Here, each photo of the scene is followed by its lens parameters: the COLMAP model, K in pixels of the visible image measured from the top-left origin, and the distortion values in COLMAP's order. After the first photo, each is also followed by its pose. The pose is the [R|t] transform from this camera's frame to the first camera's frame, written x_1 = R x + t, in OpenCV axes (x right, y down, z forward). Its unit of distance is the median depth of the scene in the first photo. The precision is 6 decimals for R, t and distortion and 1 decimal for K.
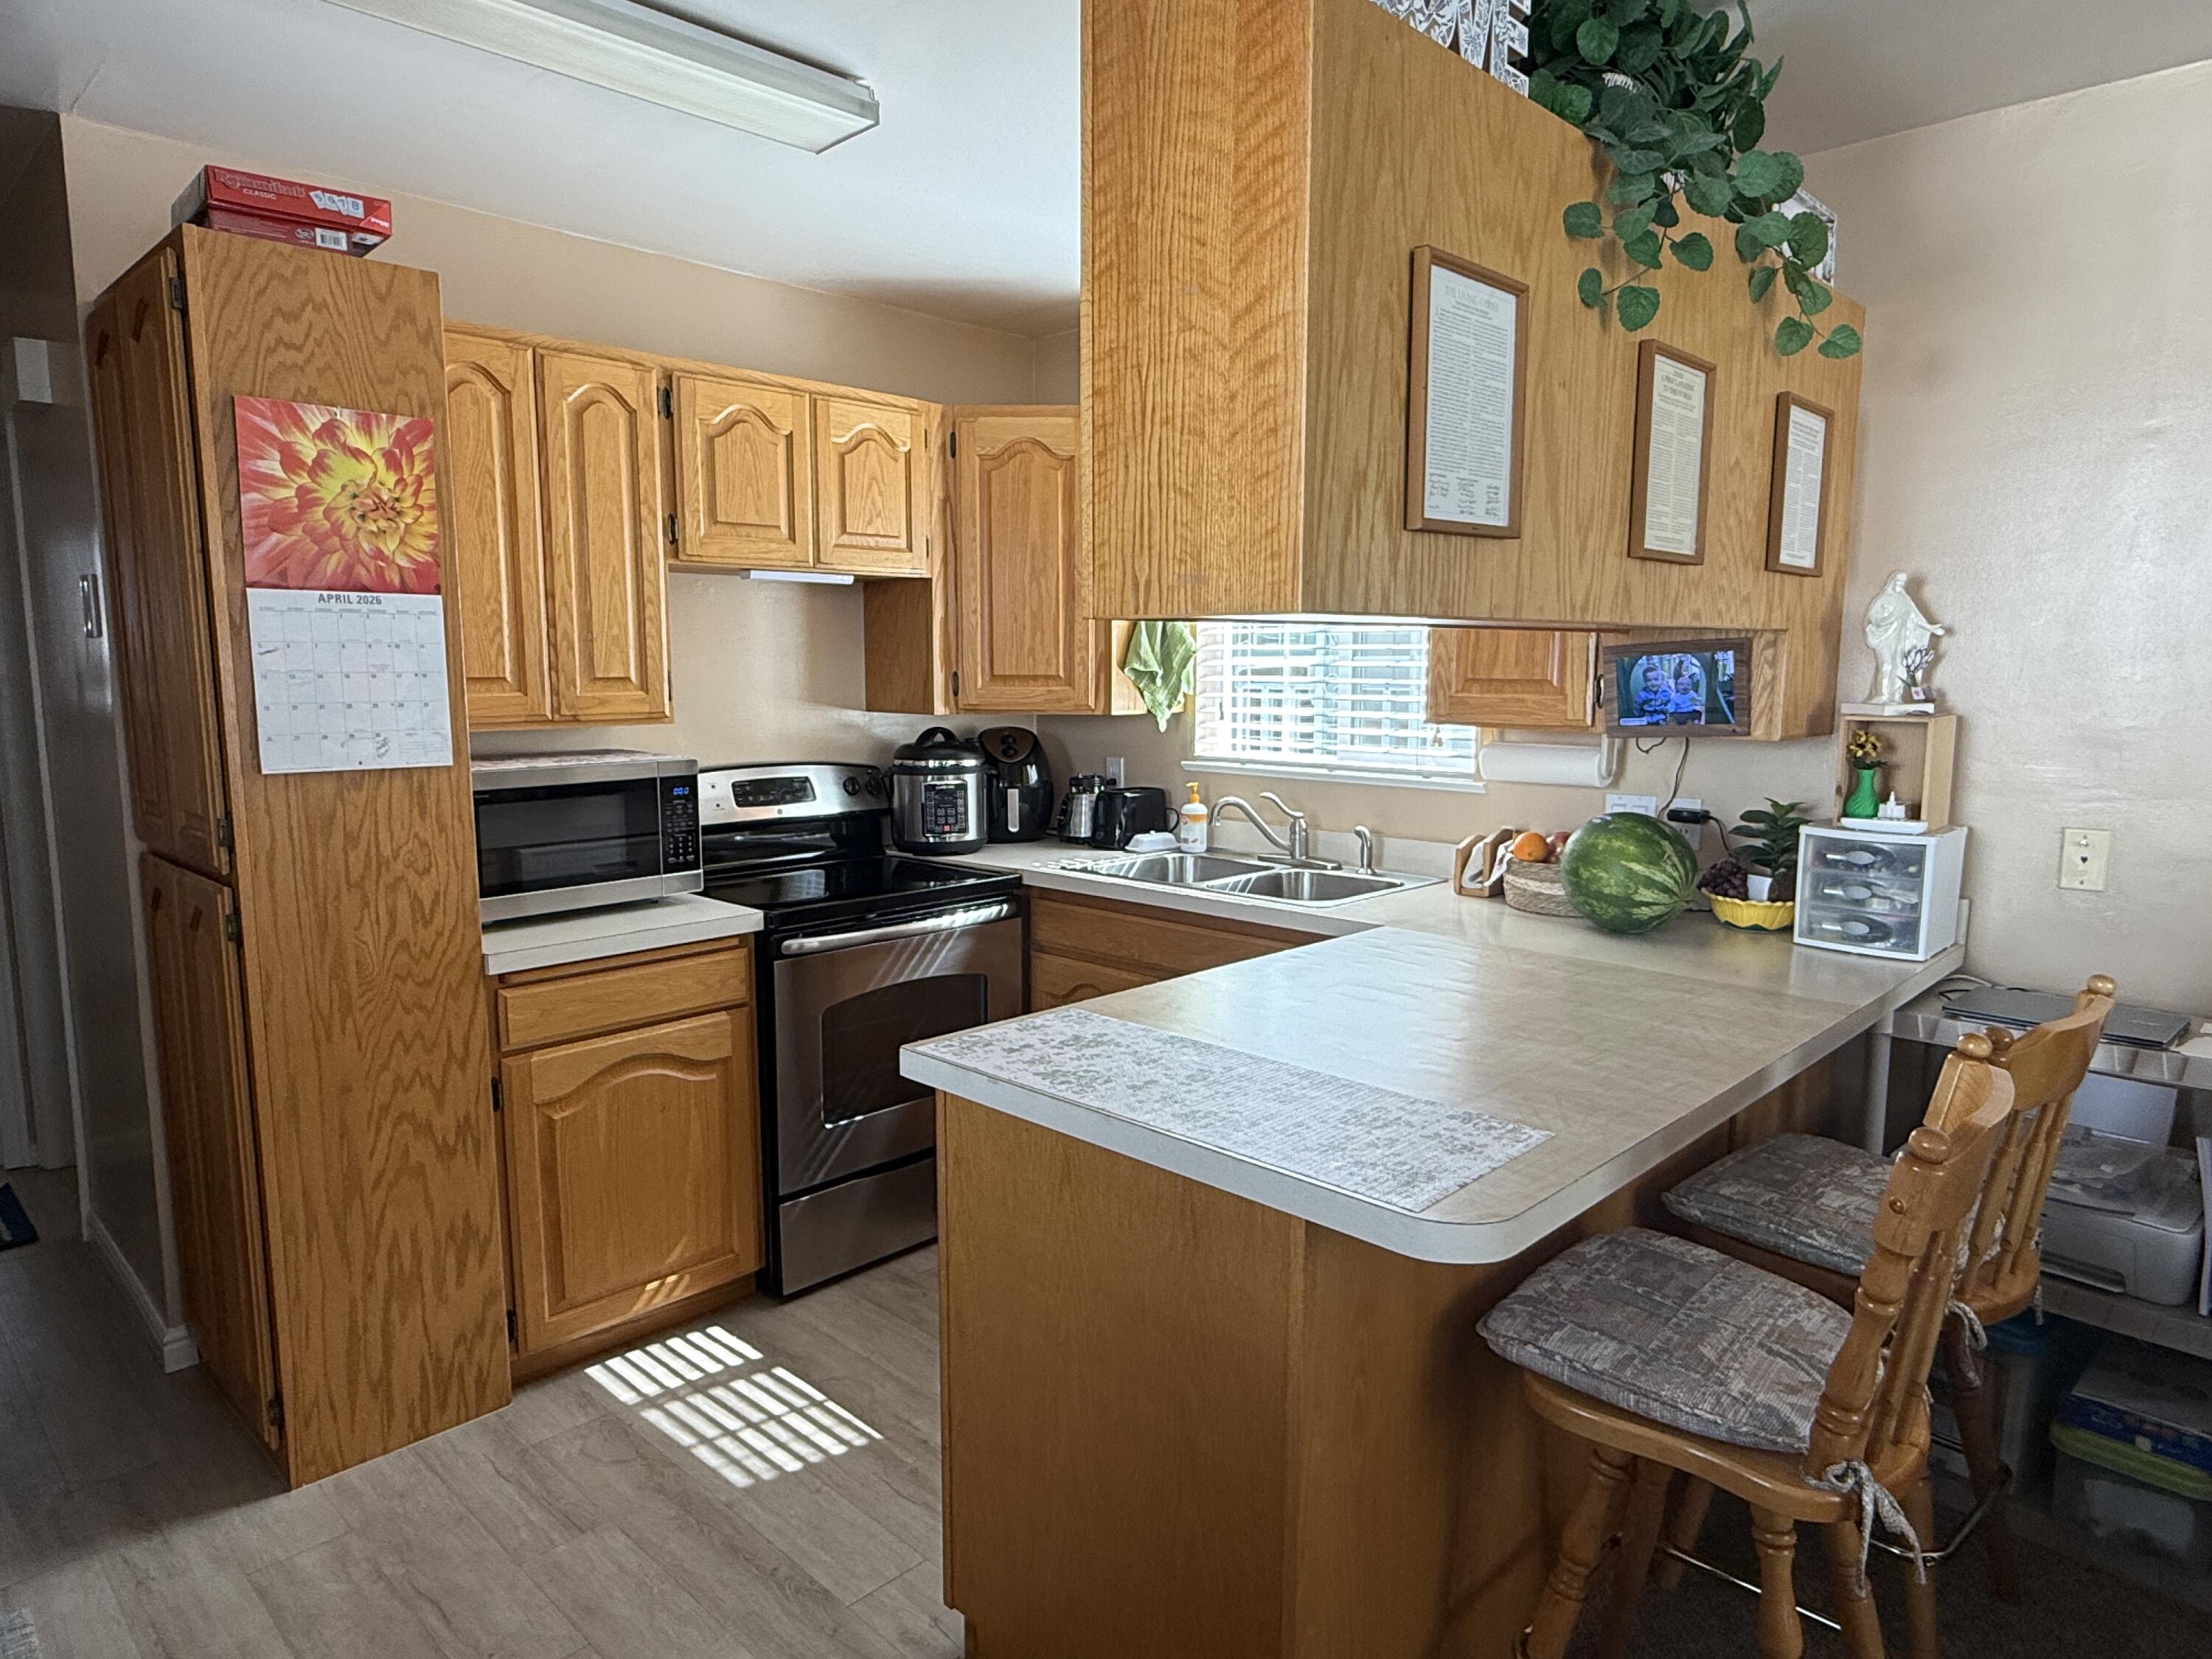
lens RADIAL K [[1359.2, 0, 1104.4], [0, 1359.2, 842.4], [0, 0, 1]] dist [0.006827, -0.001151]
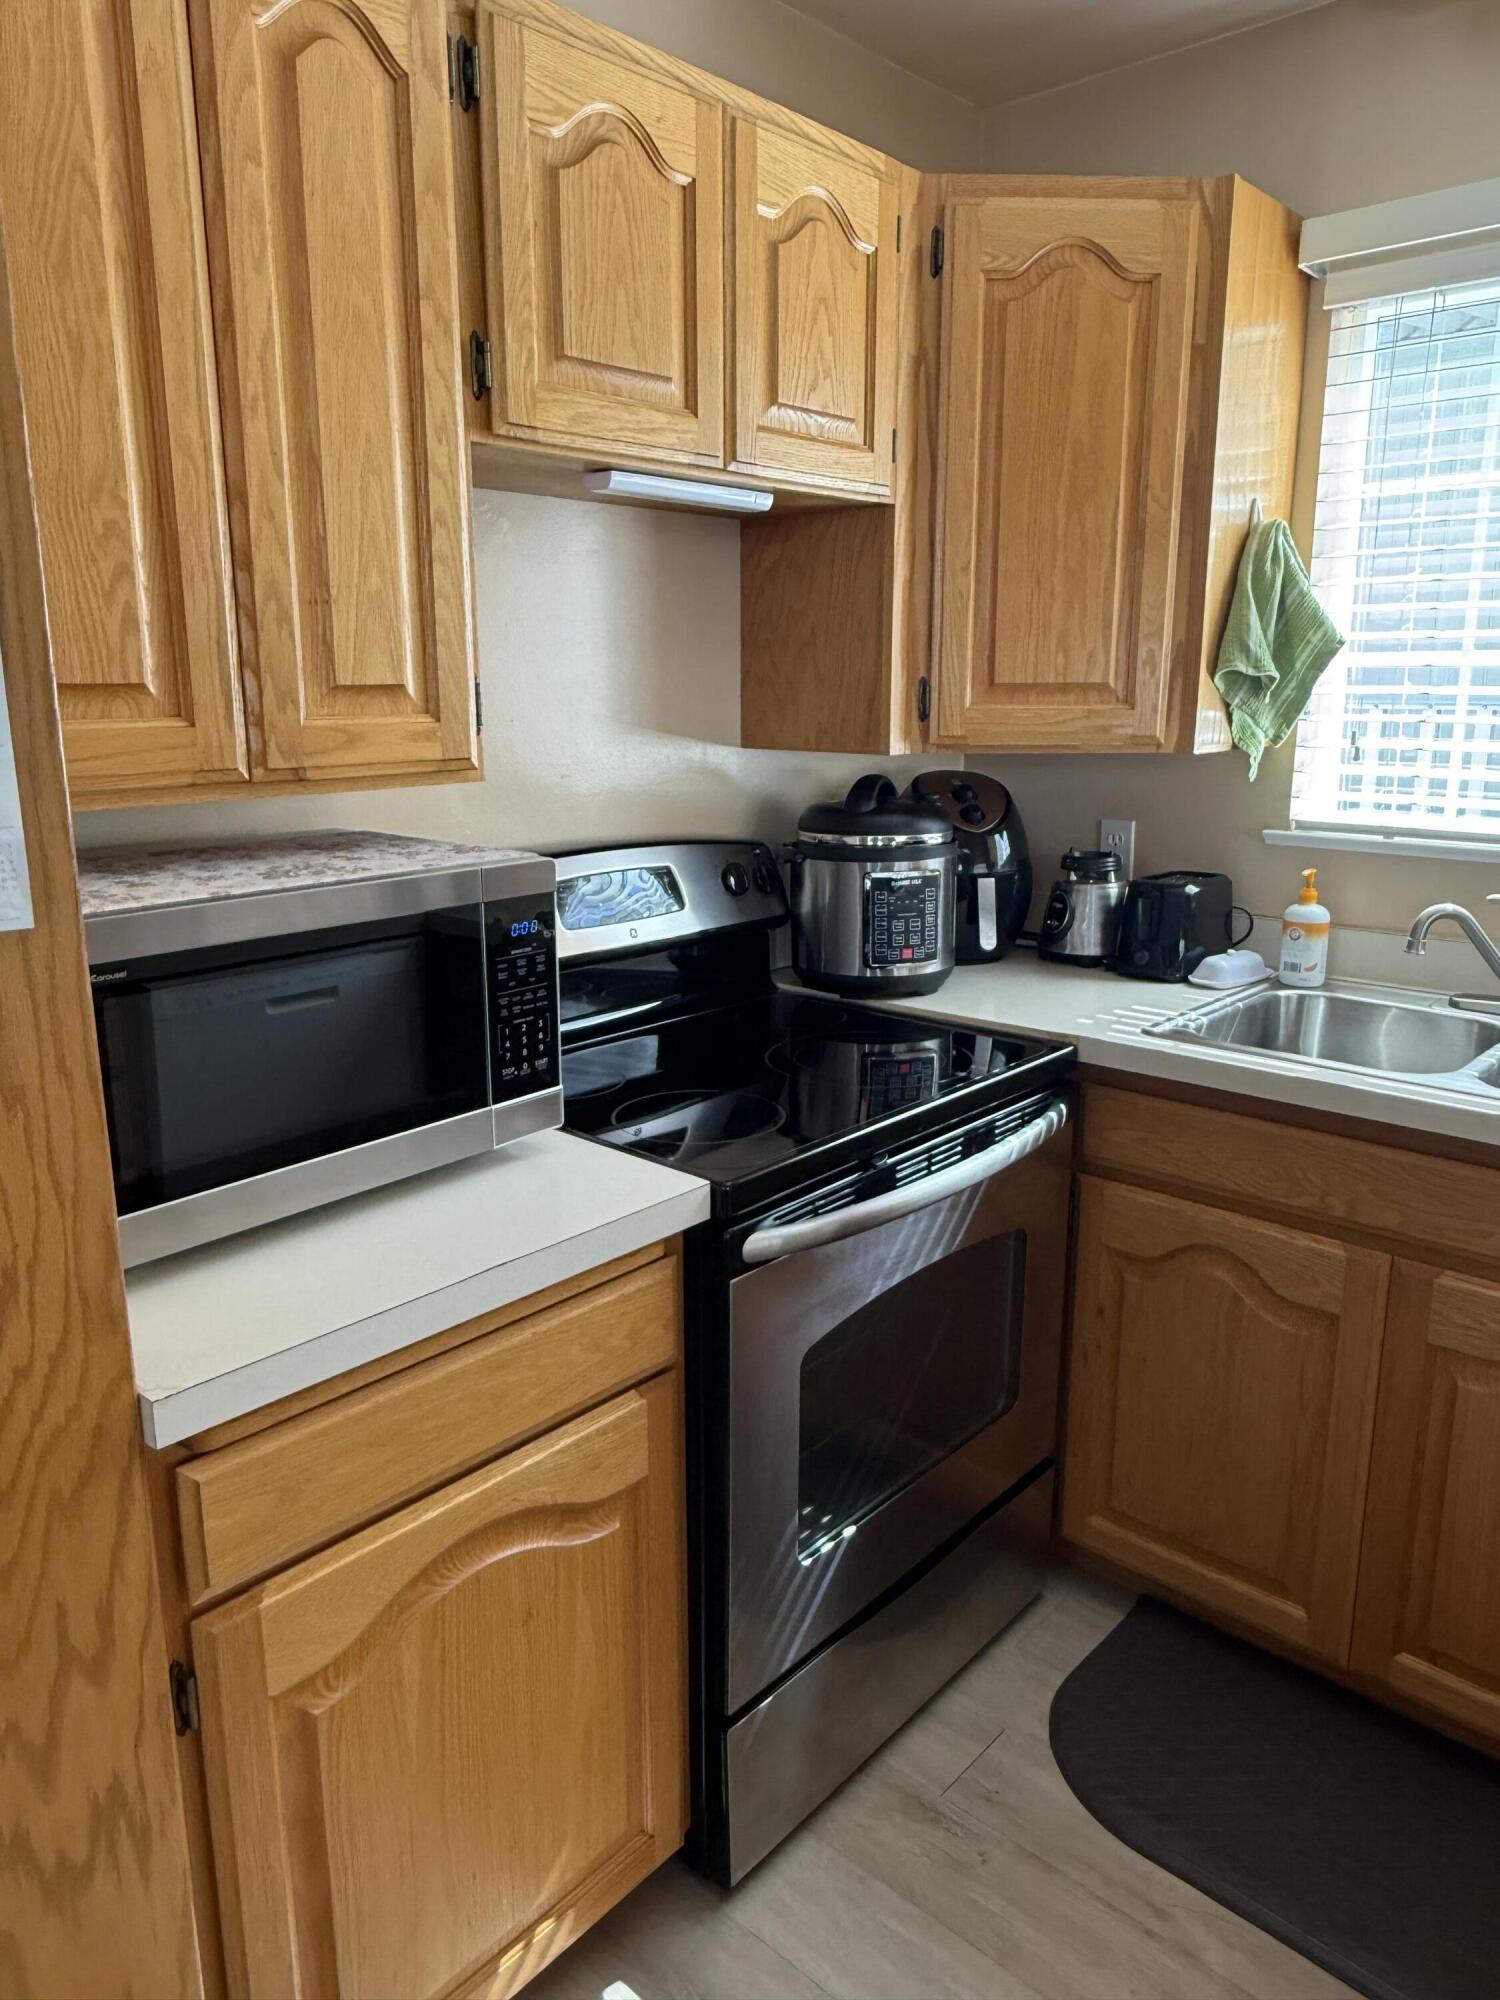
lens RADIAL K [[1358.4, 0, 750.7], [0, 1358.4, 988.3], [0, 0, 1]] dist [-0.002142, 0.006975]
pose [[0.999223, -0.009394, 0.038278, -0.244425], [0.005843, 0.995757, 0.091836, -0.058512], [-0.038978, -0.091541, 0.995038, 0.511225]]
